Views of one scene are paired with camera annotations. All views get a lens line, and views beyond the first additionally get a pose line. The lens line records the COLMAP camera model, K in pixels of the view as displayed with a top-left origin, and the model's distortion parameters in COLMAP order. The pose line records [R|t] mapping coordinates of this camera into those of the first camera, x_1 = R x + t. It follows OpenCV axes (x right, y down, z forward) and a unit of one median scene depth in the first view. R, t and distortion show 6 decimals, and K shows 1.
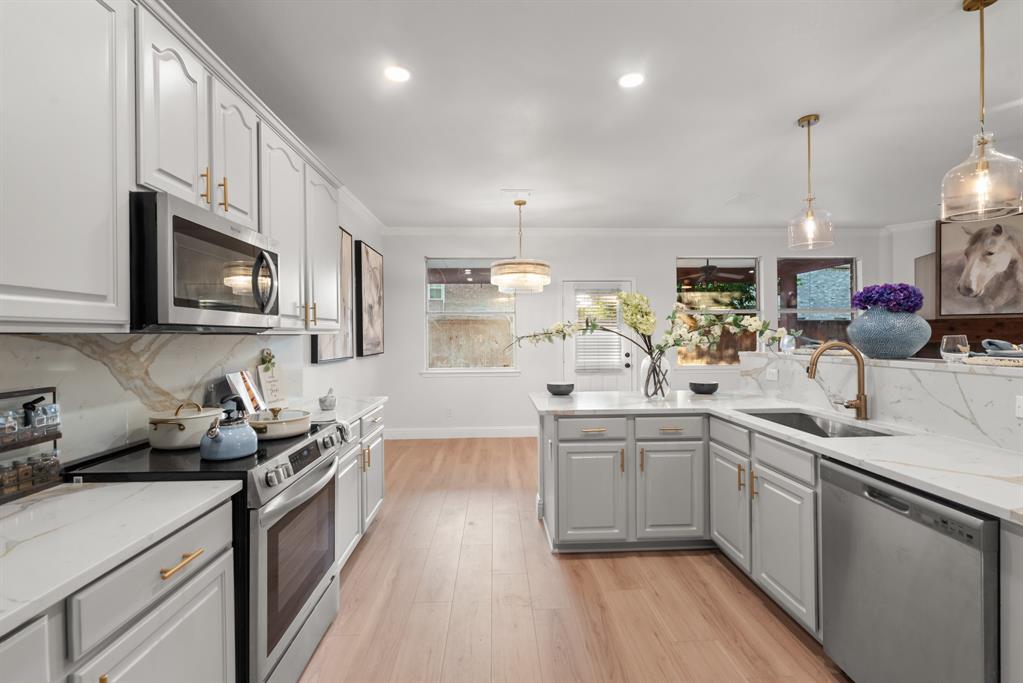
lens RADIAL K [[456.0, 0, 515.8], [0, 456.0, 337.5], [0, 0, 1]] dist [-0.000563, 0.000376]
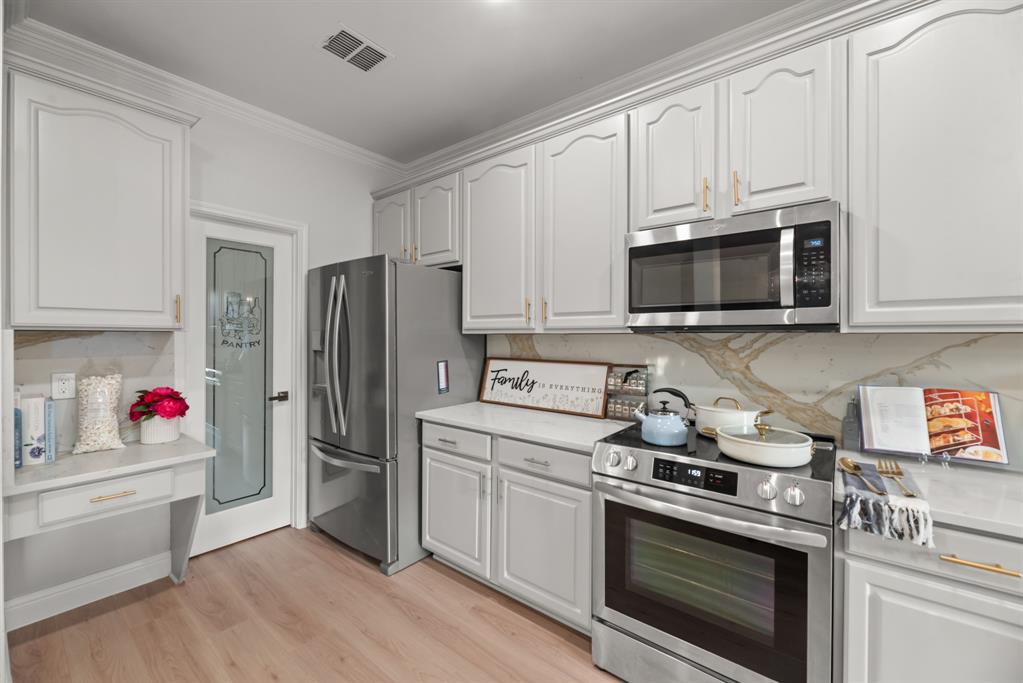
lens RADIAL K [[416.0, 0, 513.3], [0, 416.0, 338.2], [0, 0, 1]] dist [-0.002784, 0.000252]
pose [[-0.664119, 0.010736, -0.747550, 0.177527], [0.000127, 0.999898, 0.014247, -0.005008], [0.747627, 0.009367, -0.664053, 0.651800]]
